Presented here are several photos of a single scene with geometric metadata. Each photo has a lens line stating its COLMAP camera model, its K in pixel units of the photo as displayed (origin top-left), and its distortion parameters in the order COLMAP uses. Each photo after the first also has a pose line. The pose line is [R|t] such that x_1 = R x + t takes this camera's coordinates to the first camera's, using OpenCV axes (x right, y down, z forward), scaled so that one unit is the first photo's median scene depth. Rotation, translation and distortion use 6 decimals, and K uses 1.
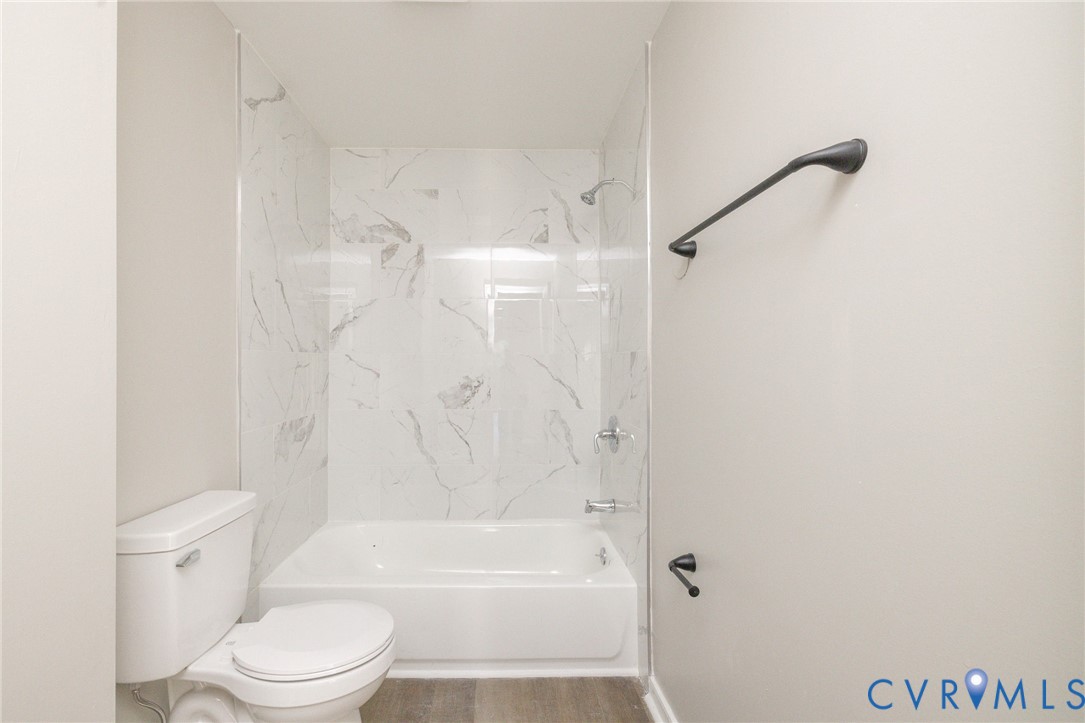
lens RADIAL K [[479.4, 0, 520.0], [0, 479.4, 356.5], [0, 0, 1]] dist [-0.004244, -0.000297]
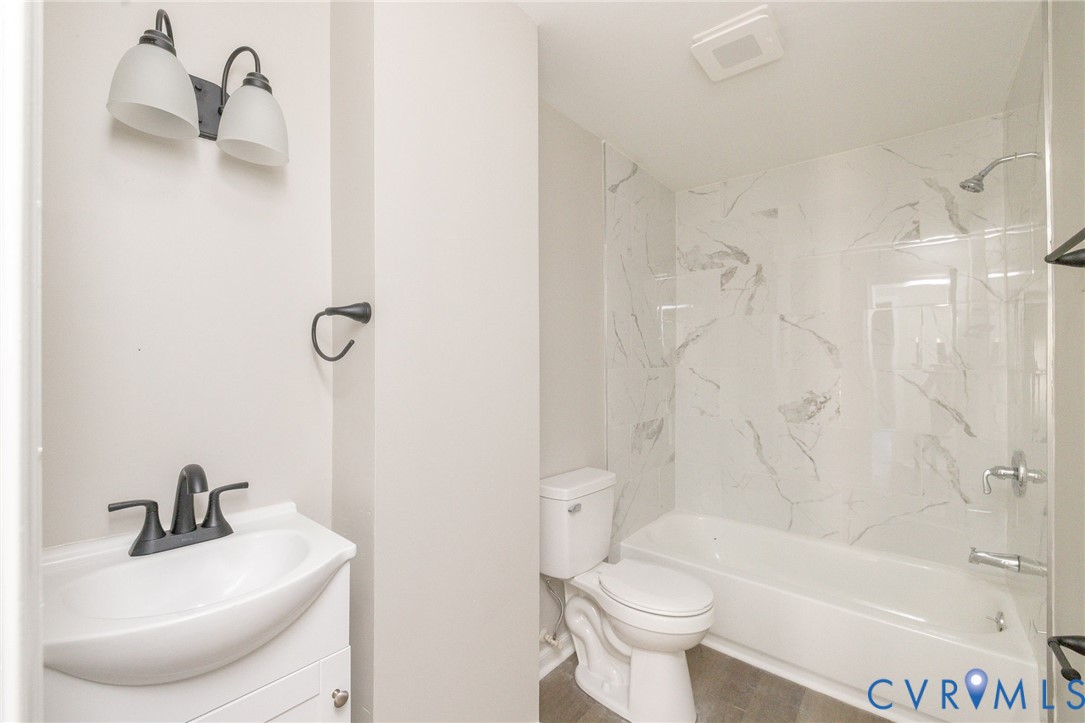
lens RADIAL K [[479.4, 0, 520.0], [0, 479.4, 356.5], [0, 0, 1]] dist [-0.004244, -0.000297]
pose [[0.741984, -0.000319, -0.670417, 0.110771], [0.006510, 0.999956, 0.006729, -0.042943], [0.670386, -0.009357, 0.741954, -0.137936]]
